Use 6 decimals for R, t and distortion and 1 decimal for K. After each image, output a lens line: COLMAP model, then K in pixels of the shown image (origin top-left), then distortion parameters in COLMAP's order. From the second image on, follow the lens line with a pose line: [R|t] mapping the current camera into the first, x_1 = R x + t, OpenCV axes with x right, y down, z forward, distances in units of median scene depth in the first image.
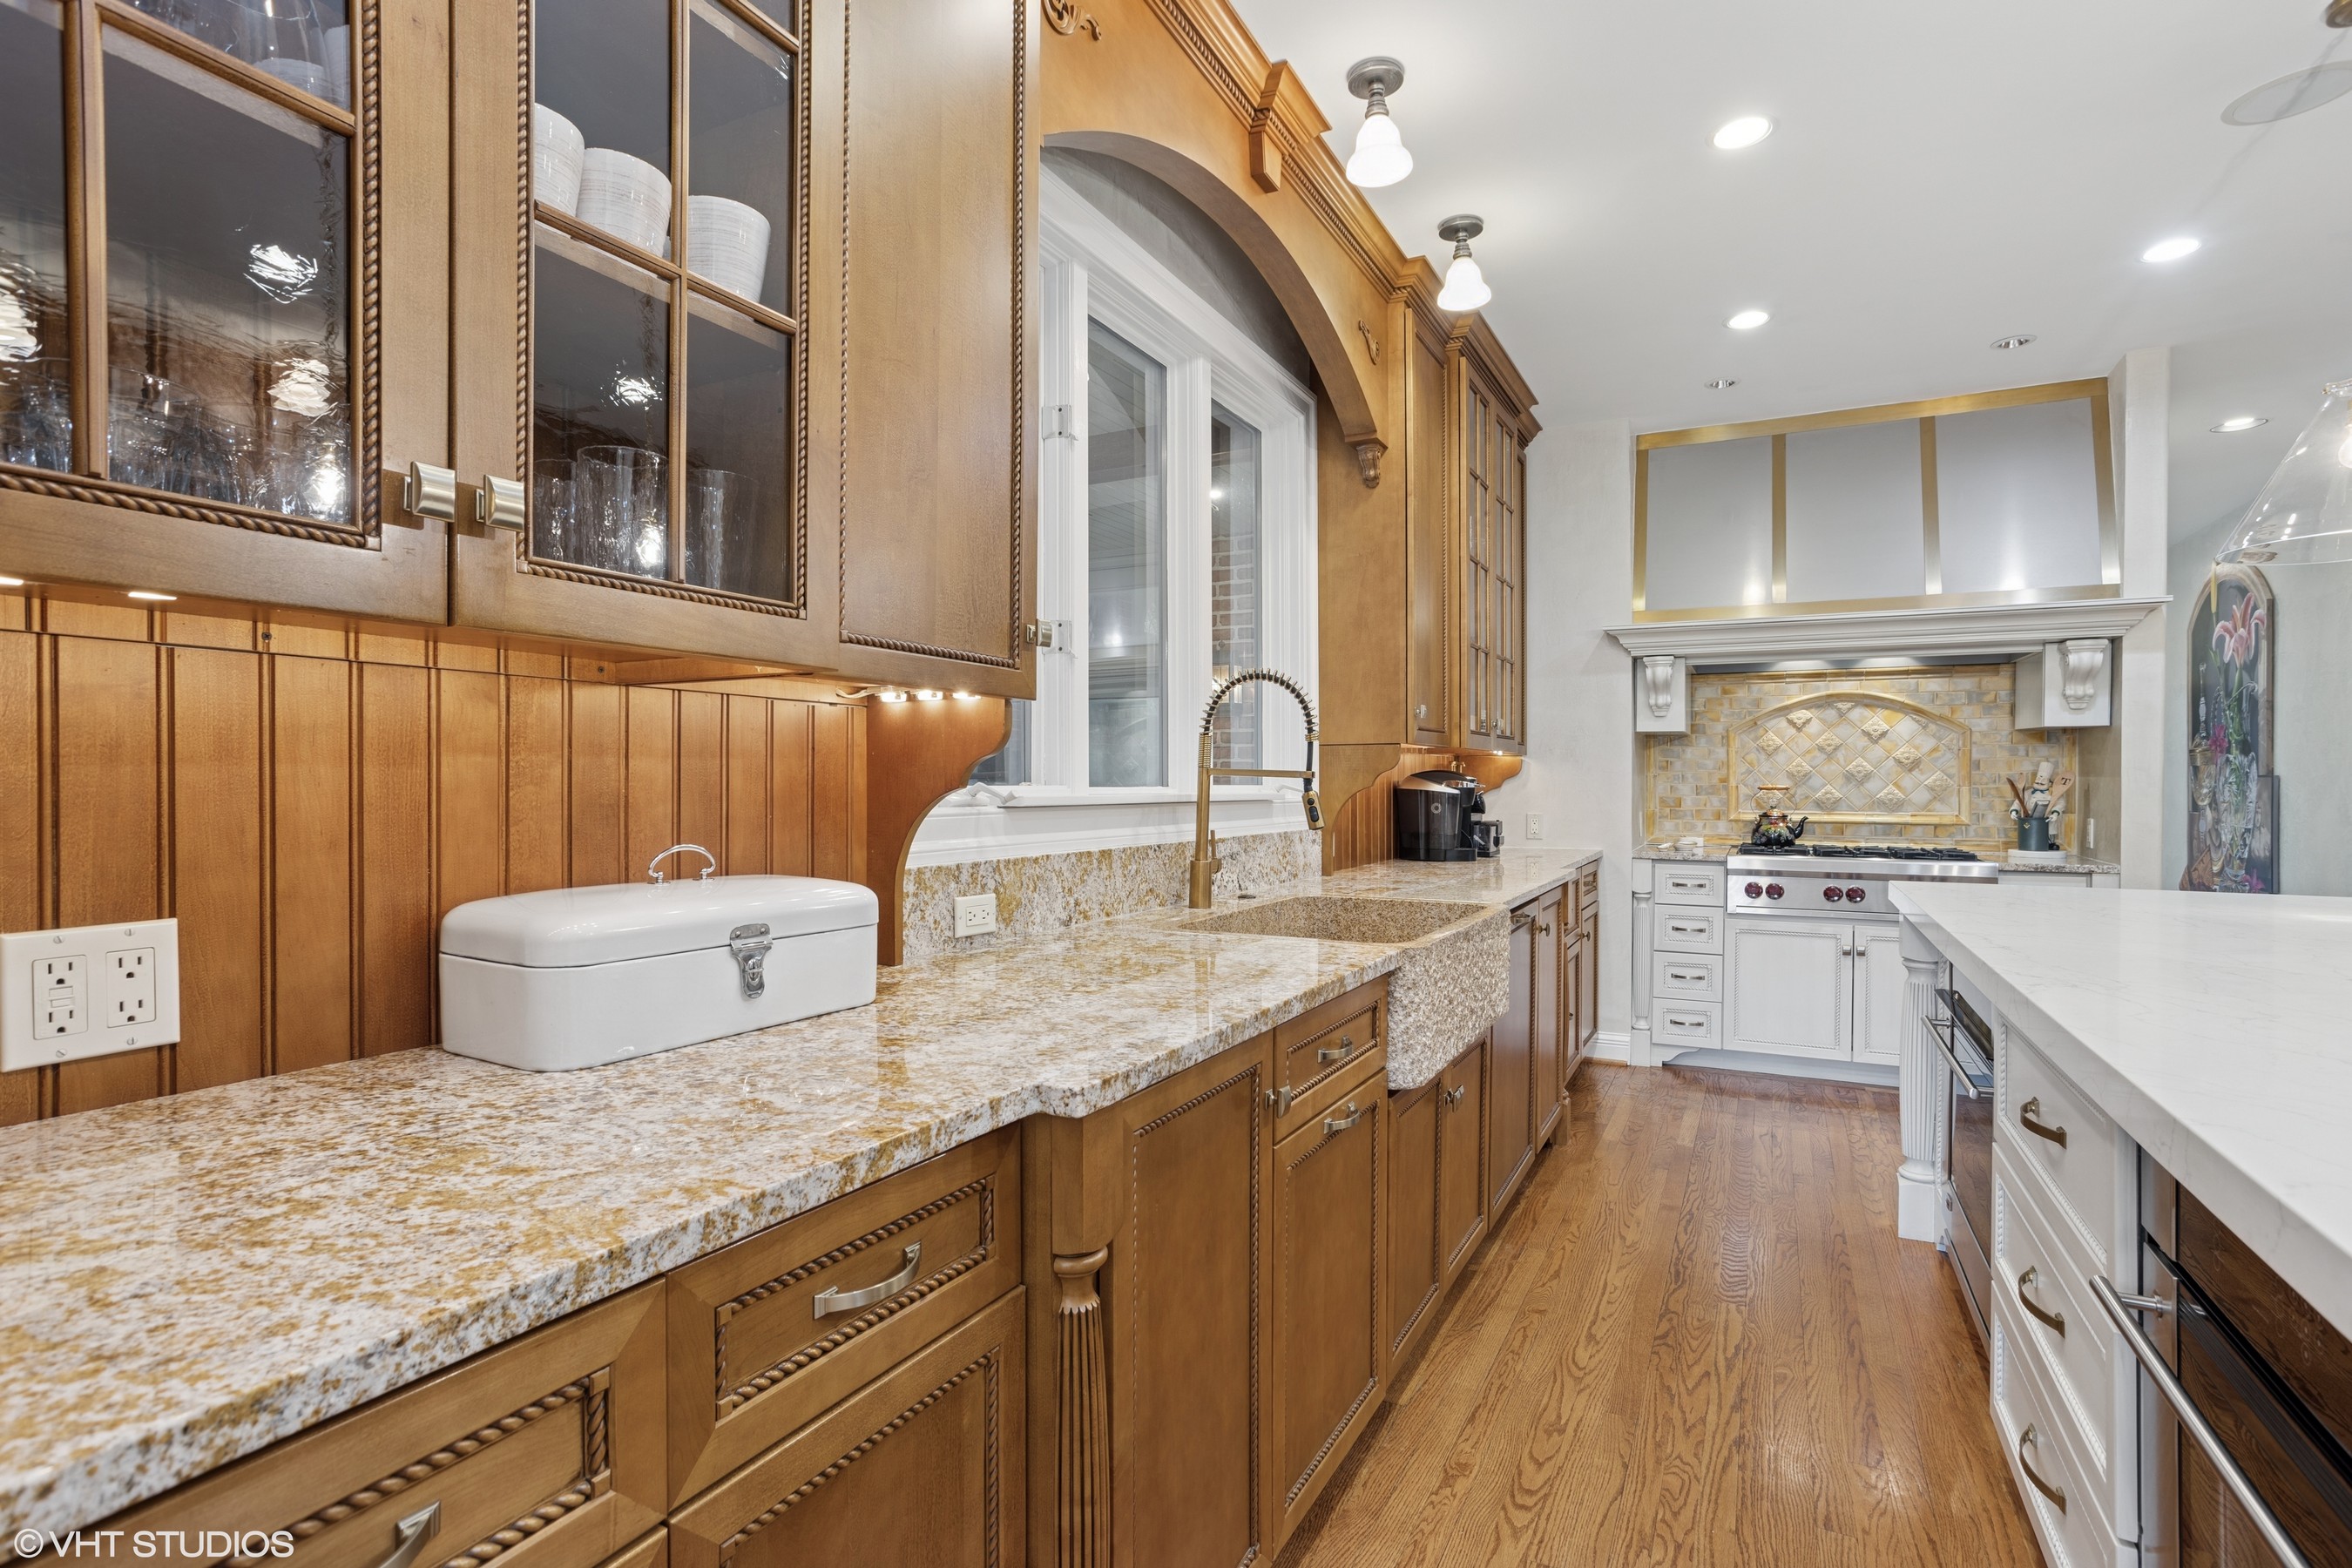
lens RADIAL K [[1143.1, 0, 1174.8], [0, 1143.1, 790.6], [0, 0, 1]] dist [-0.045680, 0.028455]
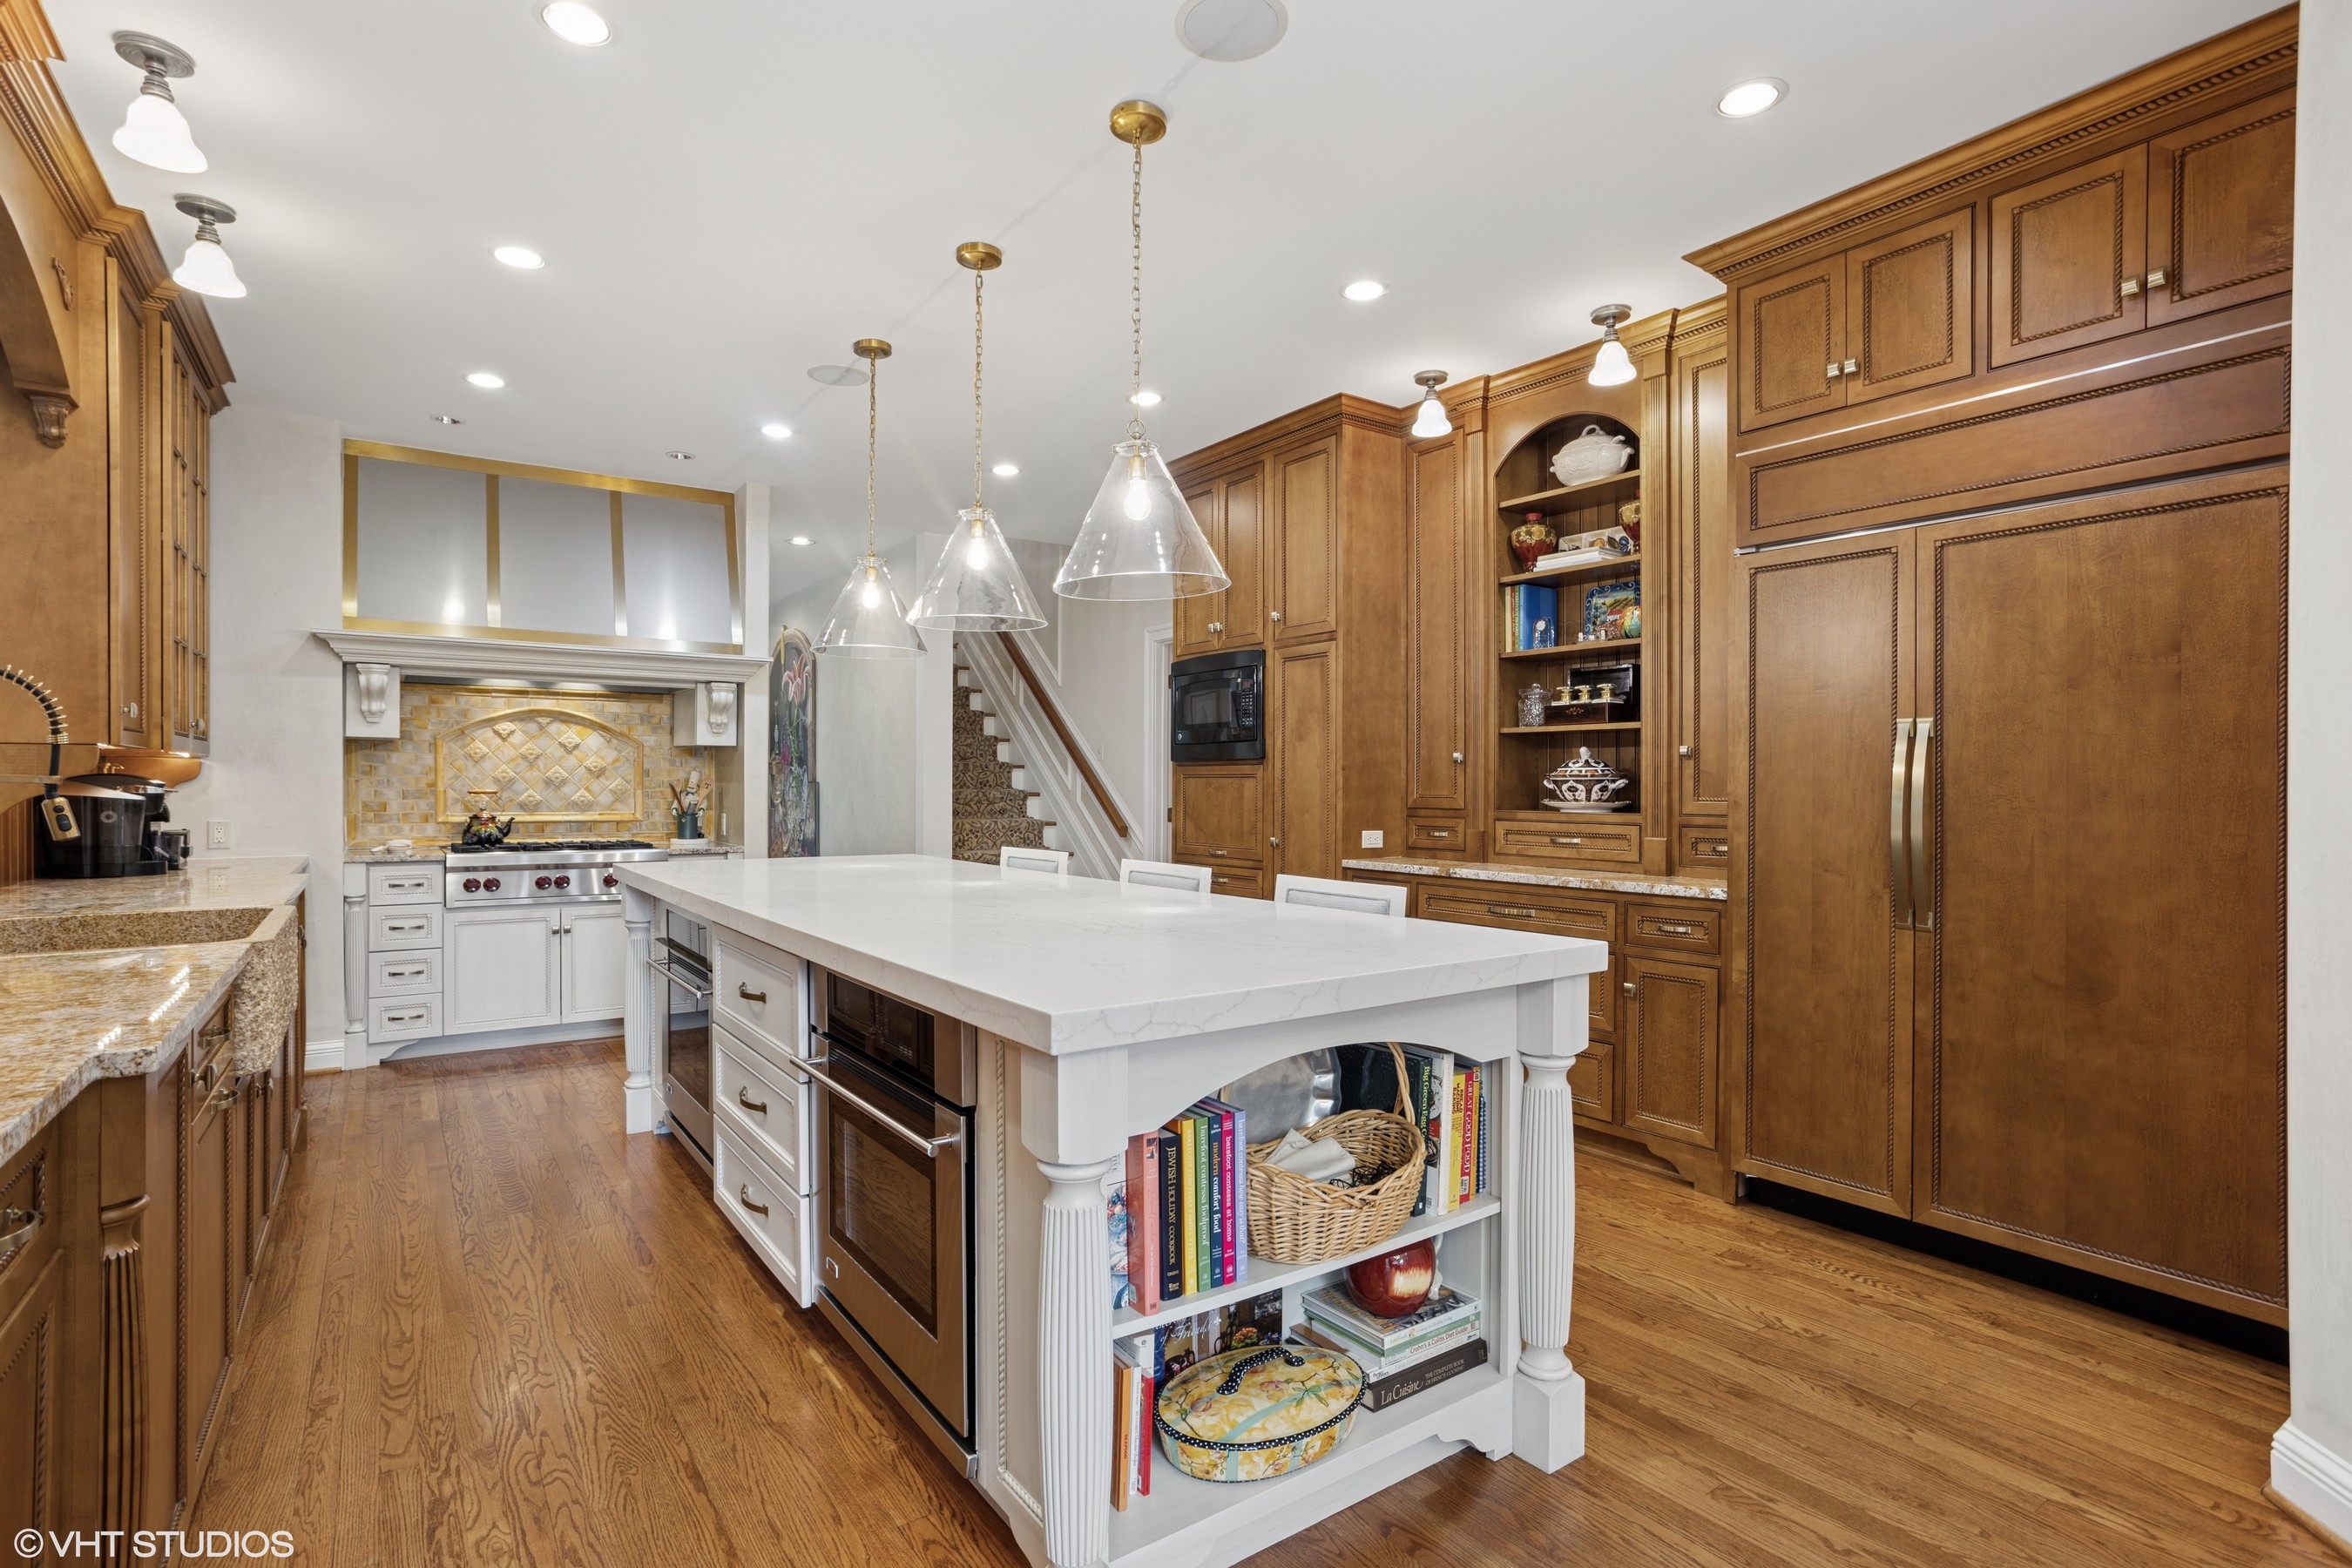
lens RADIAL K [[1143.1, 0, 1186.0], [0, 1143.1, 789.0], [0, 0, 1]] dist [-0.045680, 0.028455]
pose [[0.451665, -0.002249, 0.892185, -0.200613], [0.006533, 0.999978, -0.000787, 0.000001], [-0.892163, 0.006184, 0.451670, -0.152782]]
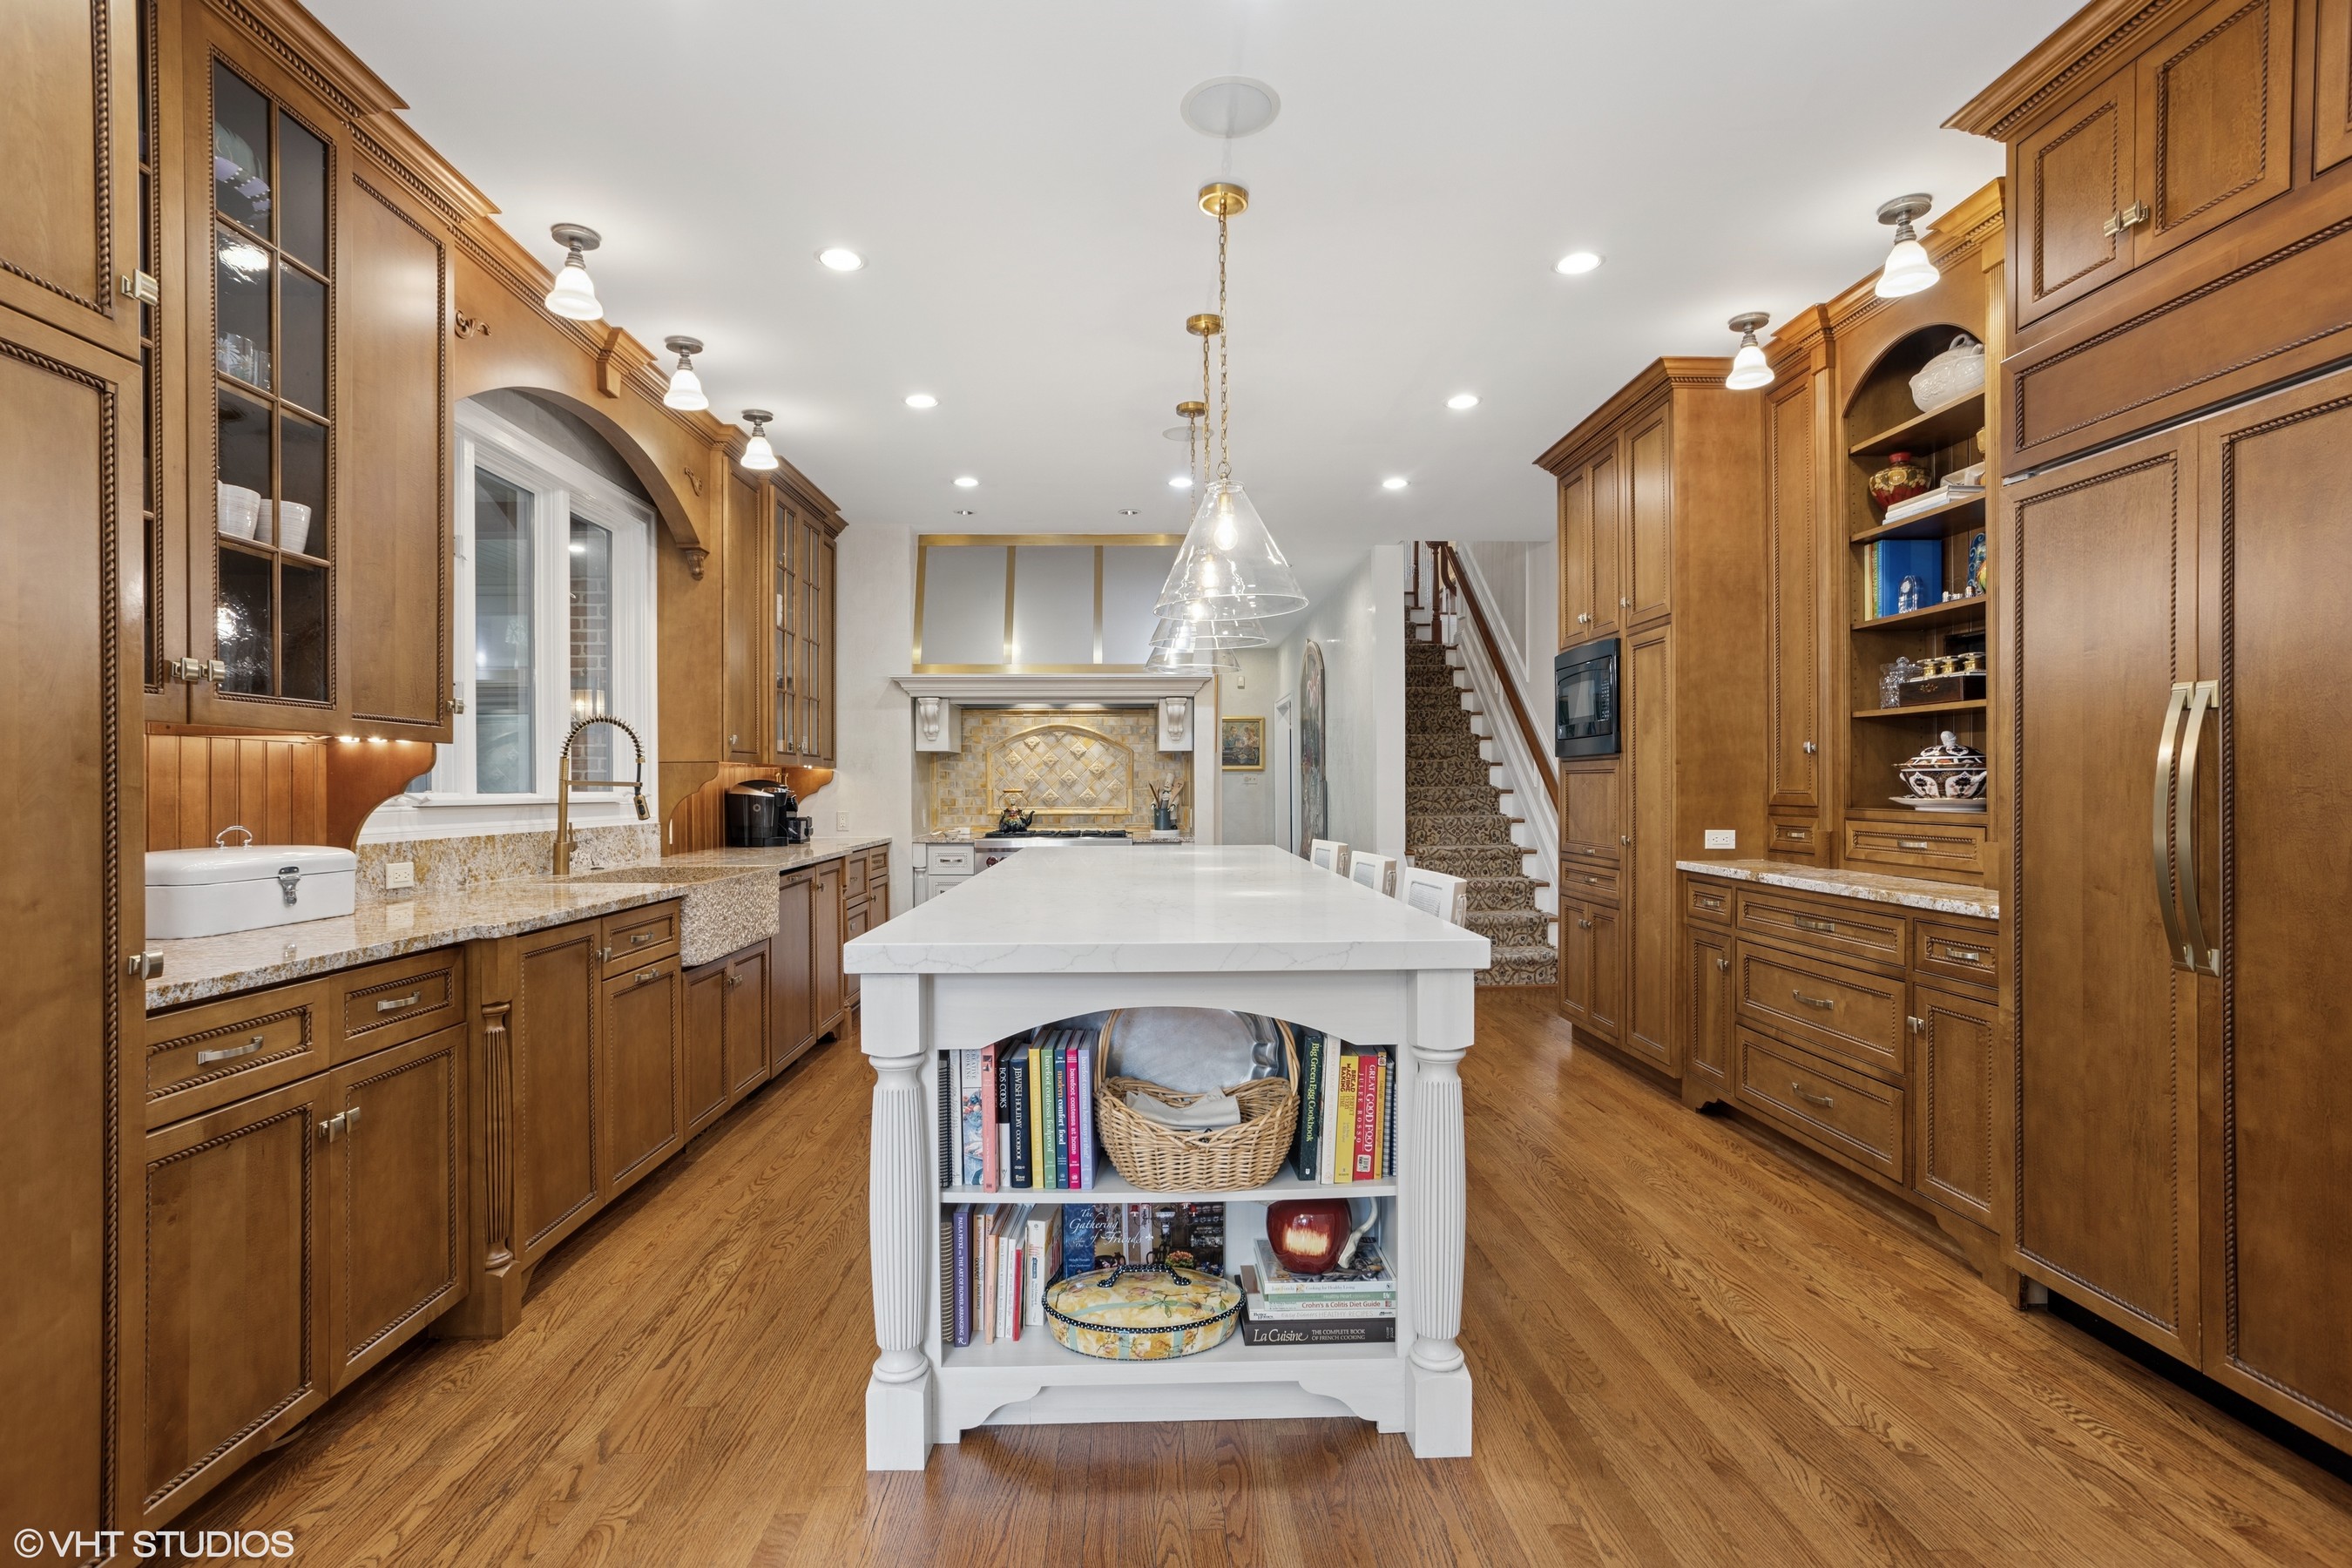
lens RADIAL K [[1143.1, 0, 1169.0], [0, 1143.1, 783.4], [0, 0, 1]] dist [-0.045680, 0.028455]
pose [[0.873263, -0.004718, 0.487226, -0.002361], [0.010484, 0.999904, -0.009109, 0.004449], [-0.487136, 0.013063, 0.873229, -0.504897]]
